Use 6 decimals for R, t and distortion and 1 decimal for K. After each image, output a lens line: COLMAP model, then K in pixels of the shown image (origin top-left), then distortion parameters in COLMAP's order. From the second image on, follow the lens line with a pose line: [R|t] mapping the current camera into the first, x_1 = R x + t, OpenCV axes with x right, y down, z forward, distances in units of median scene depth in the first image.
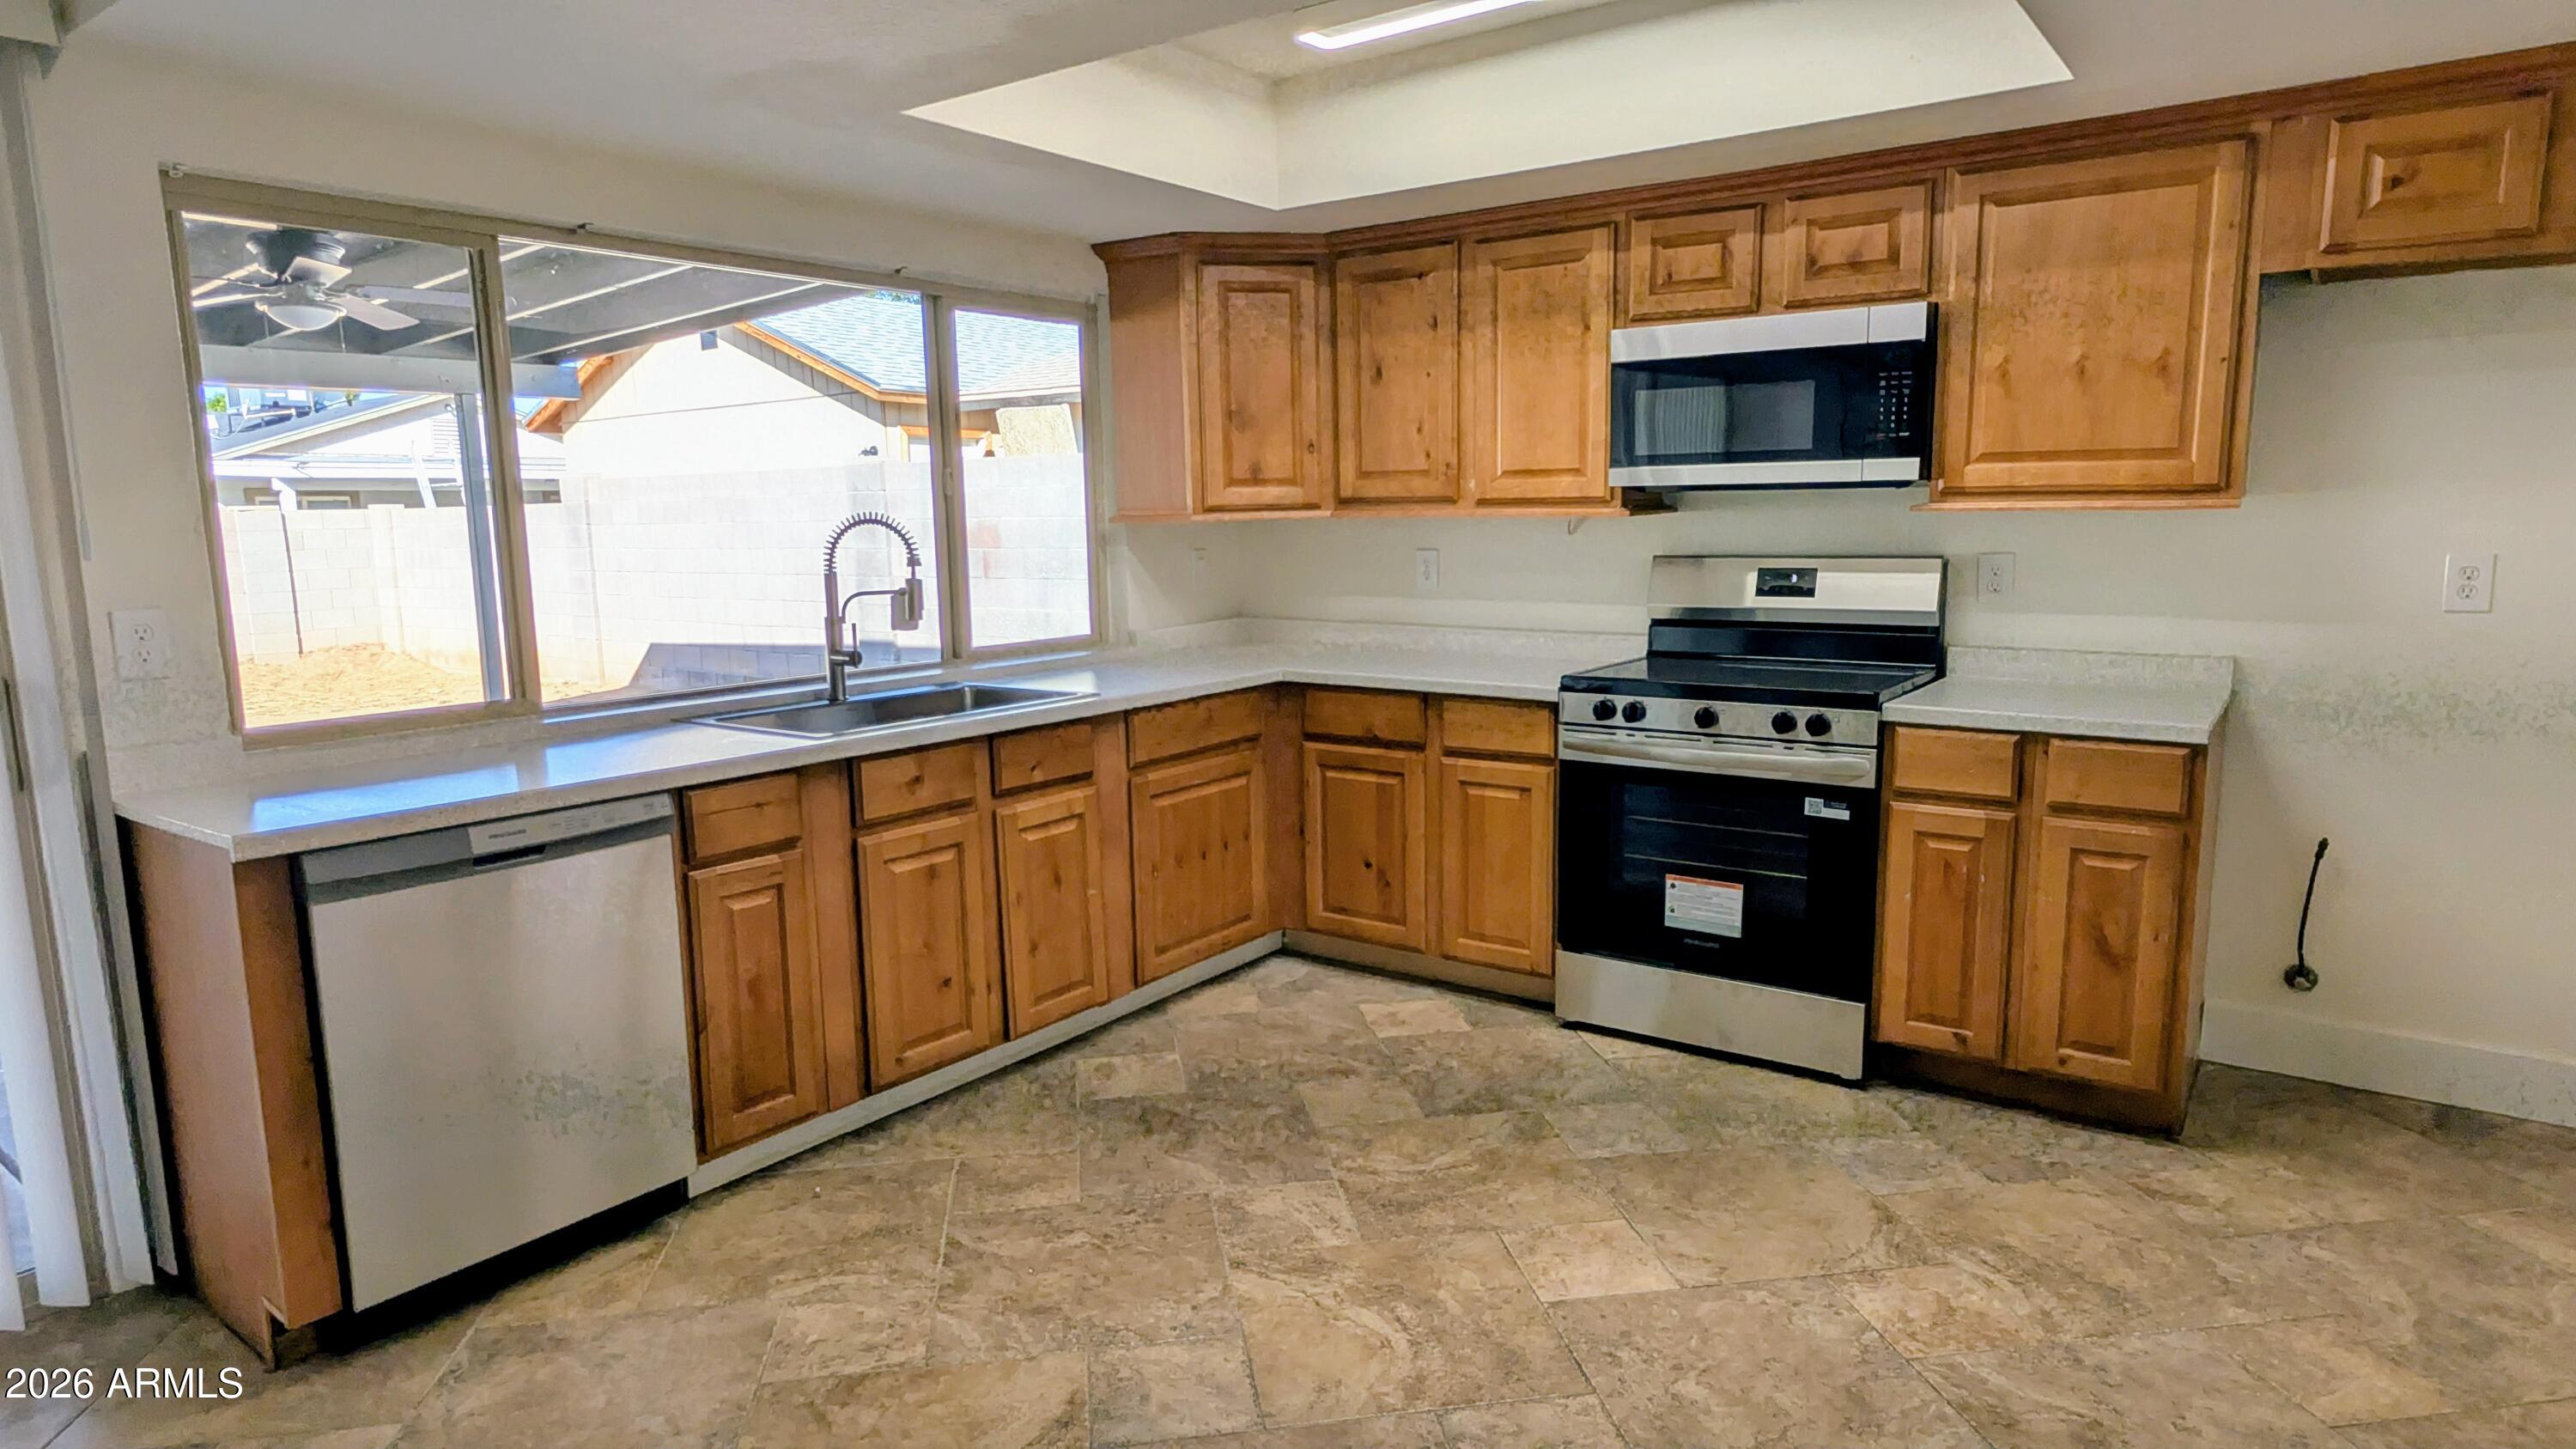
lens RADIAL K [[1447.0, 0, 1283.8], [0, 1447.0, 719.7], [0, 0, 1]] dist [0.002423, 0.000167]
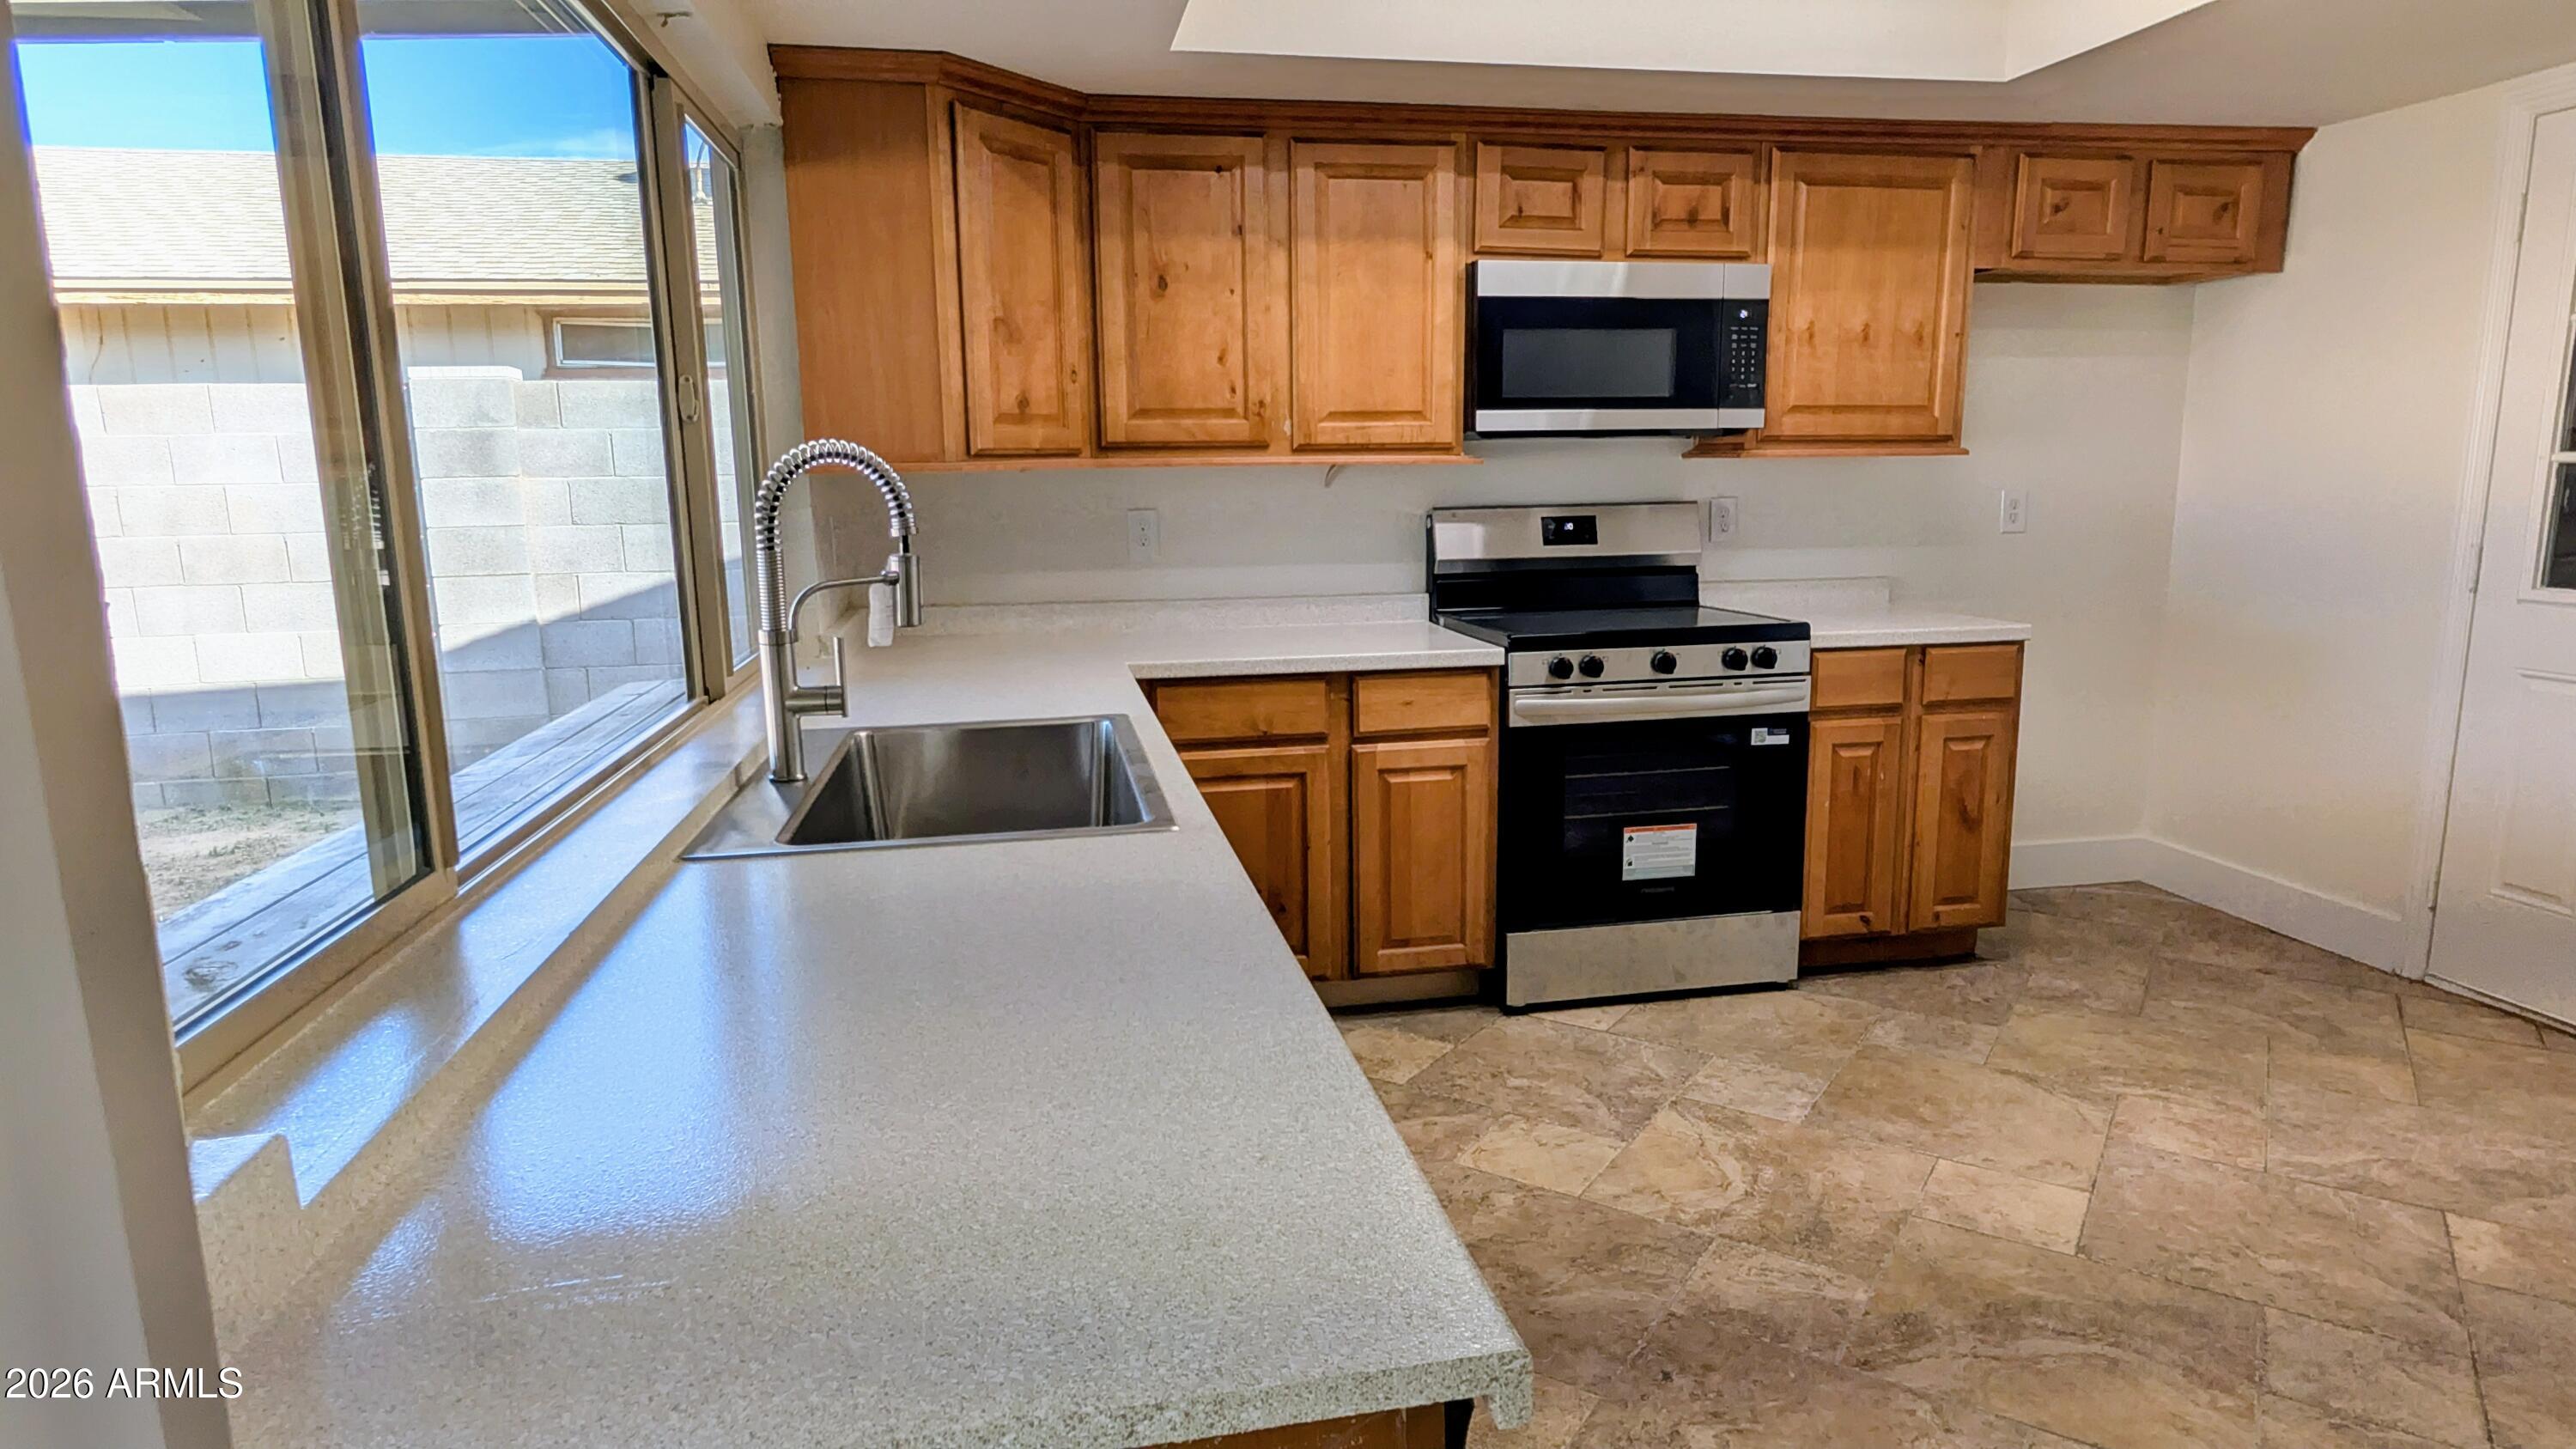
lens RADIAL K [[1447.0, 0, 1283.8], [0, 1447.0, 719.7], [0, 0, 1]] dist [0.002423, 0.000167]
pose [[0.682477, -0.119485, 0.721074, -0.608529], [0.110045, 0.992099, 0.060240, -0.051803], [-0.722575, 0.038238, 0.690234, 0.504535]]
